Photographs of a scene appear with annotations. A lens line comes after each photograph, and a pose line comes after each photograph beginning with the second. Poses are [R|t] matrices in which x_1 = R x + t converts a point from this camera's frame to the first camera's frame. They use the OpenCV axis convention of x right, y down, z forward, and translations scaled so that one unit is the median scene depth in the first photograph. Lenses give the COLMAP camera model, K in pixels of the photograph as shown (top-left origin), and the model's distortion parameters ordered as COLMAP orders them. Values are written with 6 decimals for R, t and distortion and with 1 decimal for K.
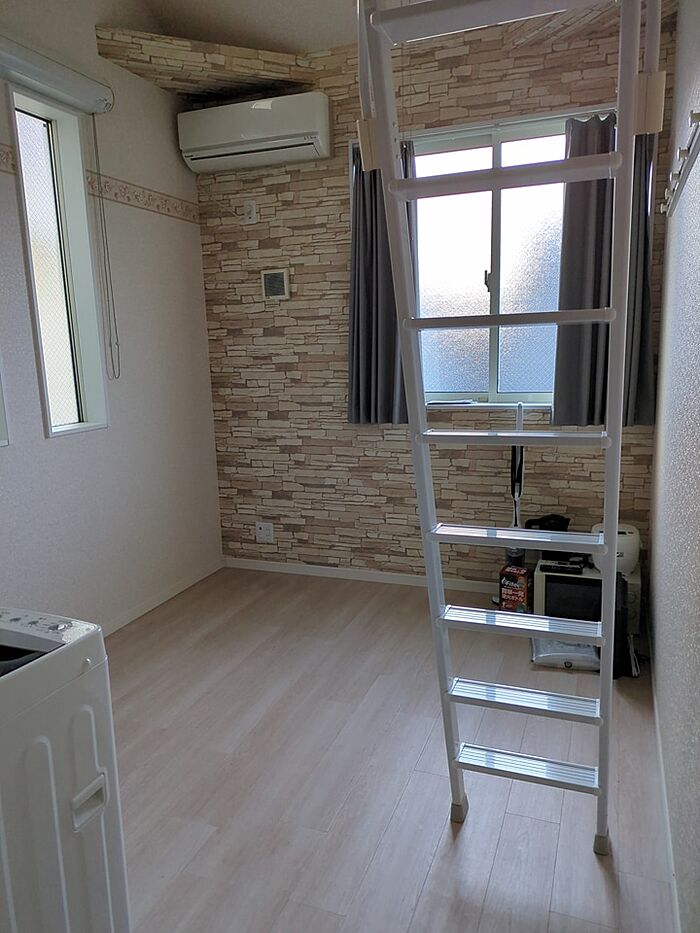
lens RADIAL K [[678.6, 0, 350.0], [0, 678.6, 466.5], [0, 0, 1]] dist [0.006182, -0.000203]
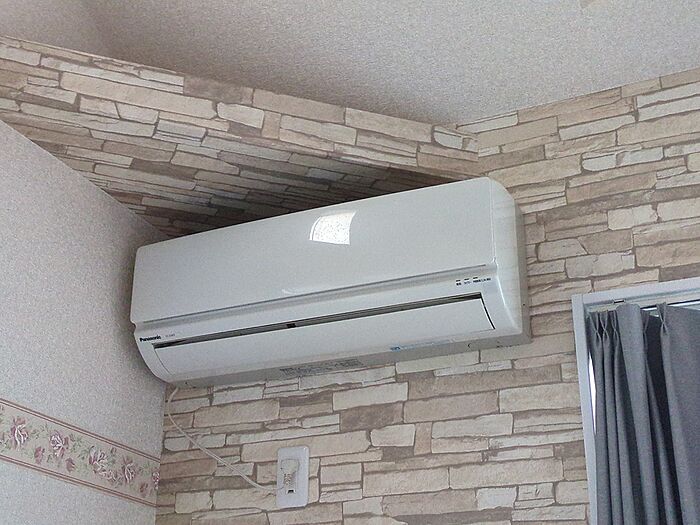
lens RADIAL K [[1150.8, 0, 350.0], [0, 1150.8, 262.5], [0, 0, 1]] dist [0.054591, 0.045554]
pose [[0.995855, 0.008107, -0.090588, -0.064751], [-0.056415, 0.836316, -0.545337, -0.142411], [0.071339, 0.548188, 0.833307, 0.447728]]
